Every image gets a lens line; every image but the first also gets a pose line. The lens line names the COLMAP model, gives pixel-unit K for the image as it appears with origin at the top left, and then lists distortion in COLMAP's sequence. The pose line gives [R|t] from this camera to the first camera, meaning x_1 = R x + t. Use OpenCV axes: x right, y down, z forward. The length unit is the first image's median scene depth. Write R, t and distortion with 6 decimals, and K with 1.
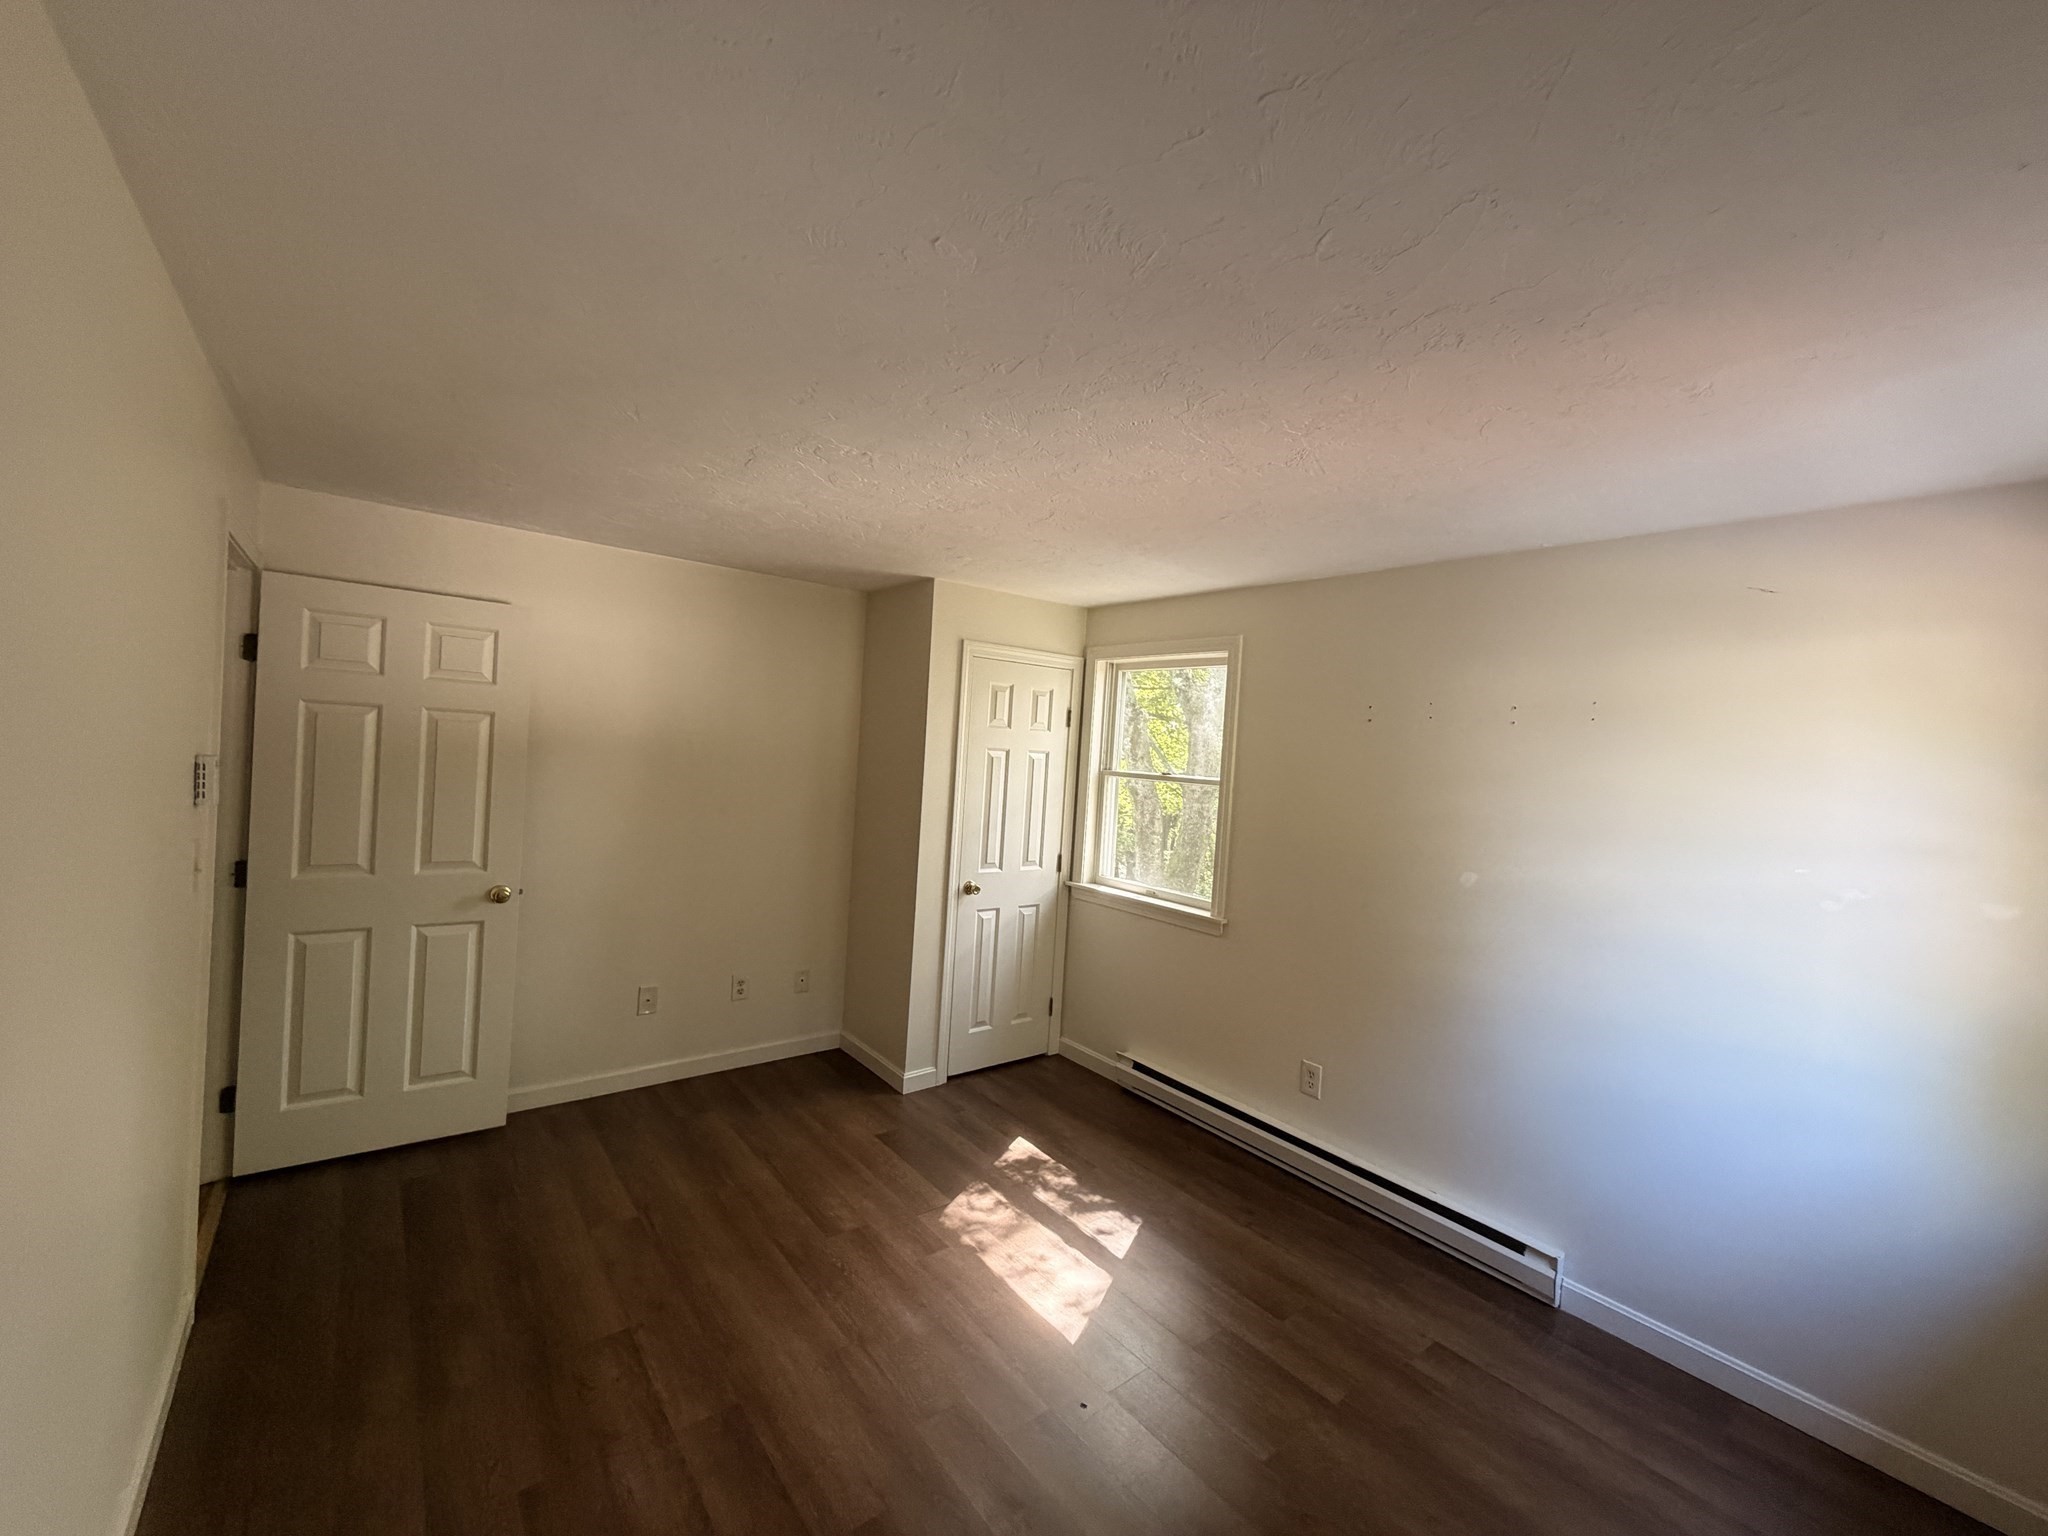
lens RADIAL K [[827.6, 0, 1020.7], [0, 827.6, 767.9], [0, 0, 1]] dist [0.001546, 0.000398]
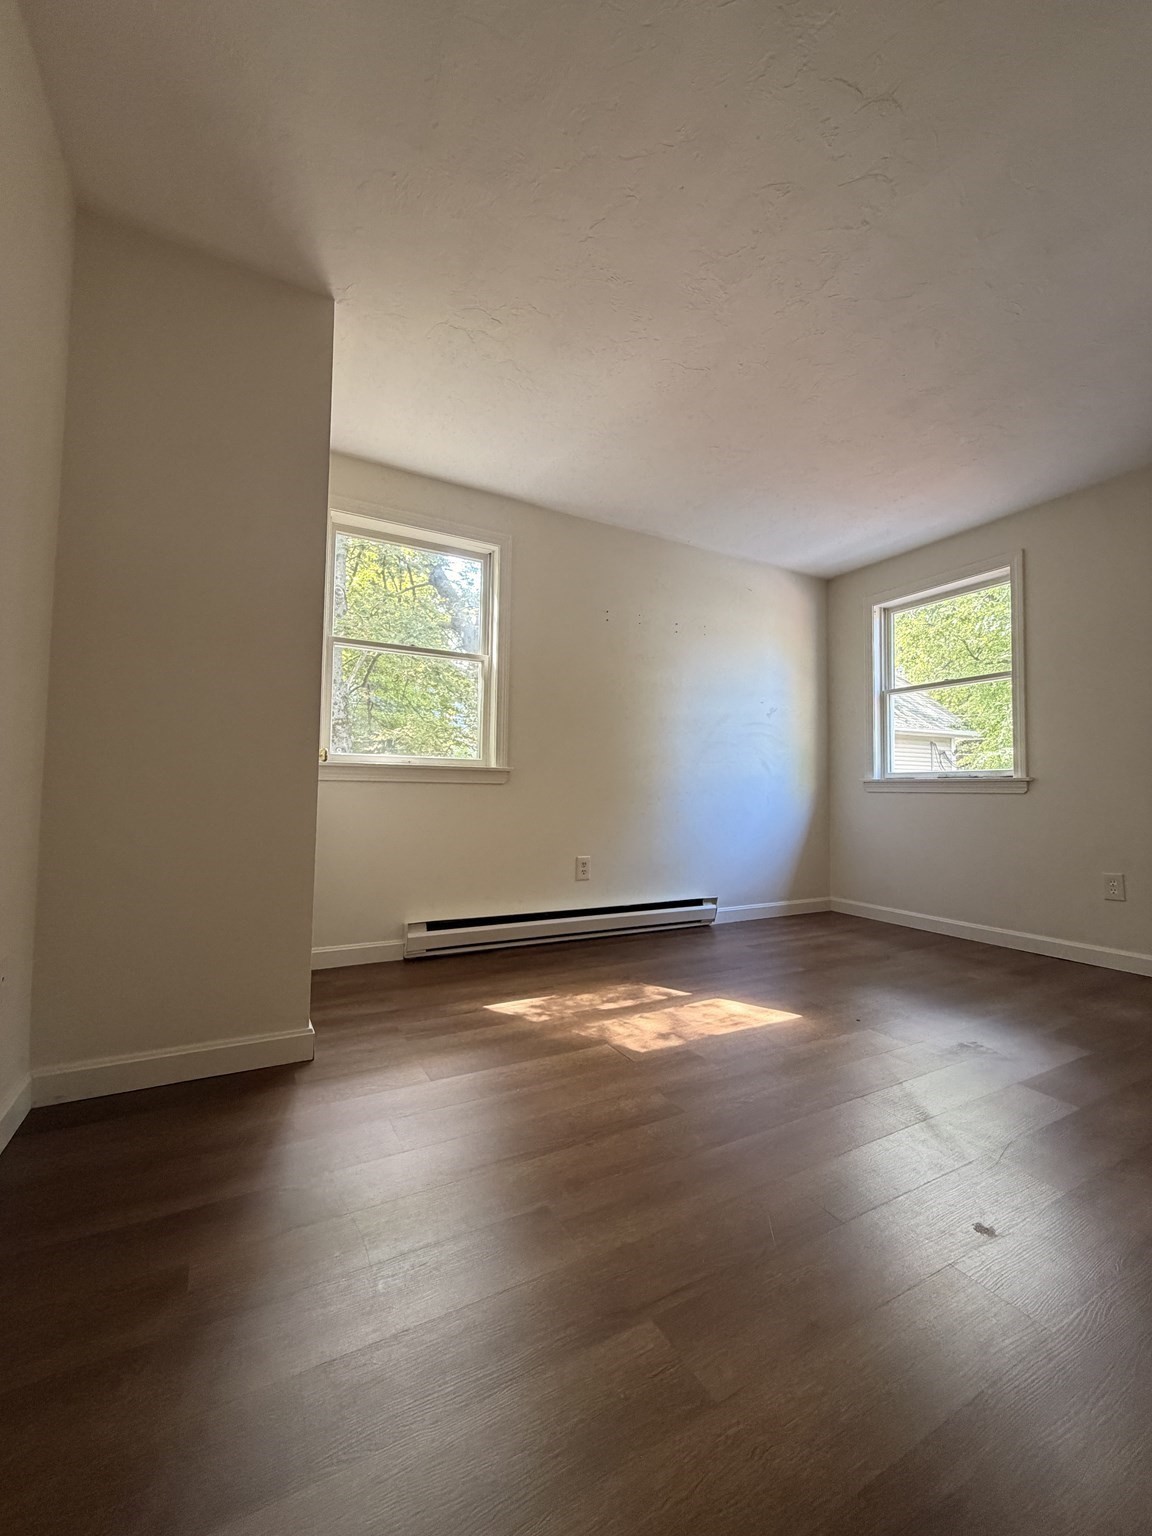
lens RADIAL K [[613.4, 0, 571.7], [0, 613.4, 765.4], [0, 0, 1]] dist [0.000232, 0.000537]
pose [[0.175377, -0.015413, 0.984381, -0.660465], [0.025820, 0.999606, 0.011052, 0.182130], [-0.984163, 0.023478, 0.175706, 0.803404]]
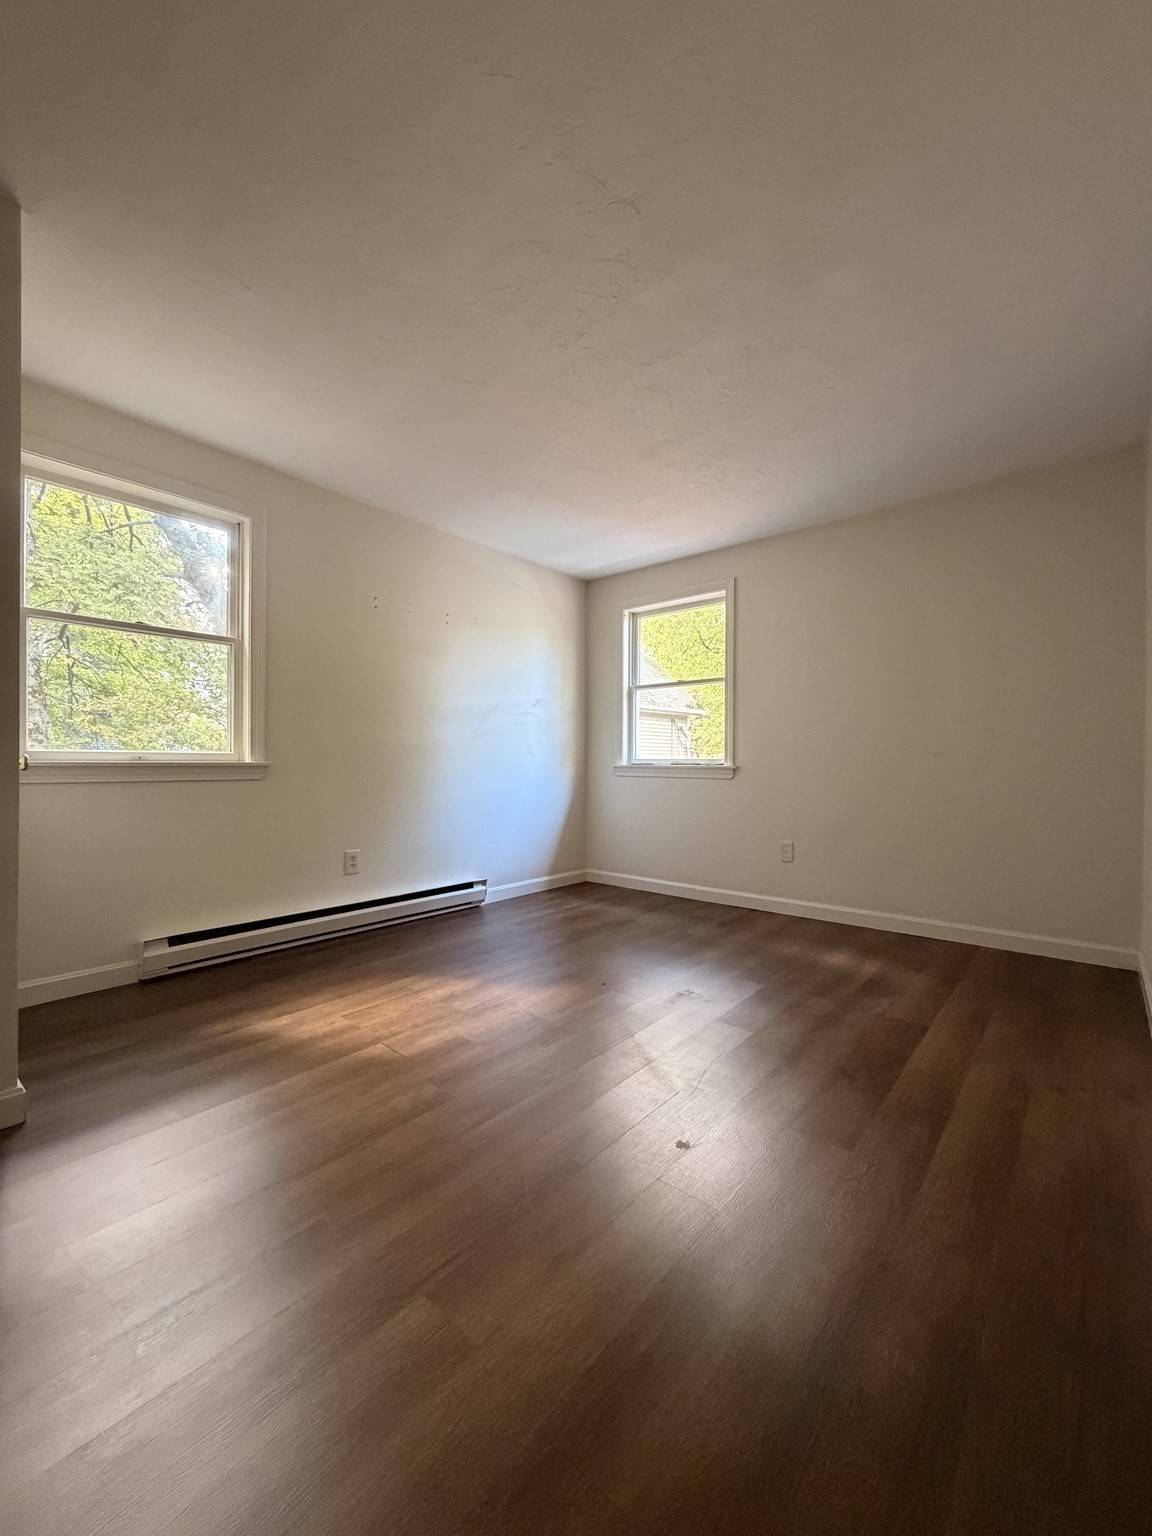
lens RADIAL K [[613.4, 0, 571.7], [0, 613.4, 765.4], [0, 0, 1]] dist [0.000232, 0.000537]
pose [[-0.188755, -0.066260, 0.979786, -0.692258], [0.012508, 0.997478, 0.069867, 0.142269], [-0.981945, 0.025443, -0.187450, 0.799882]]
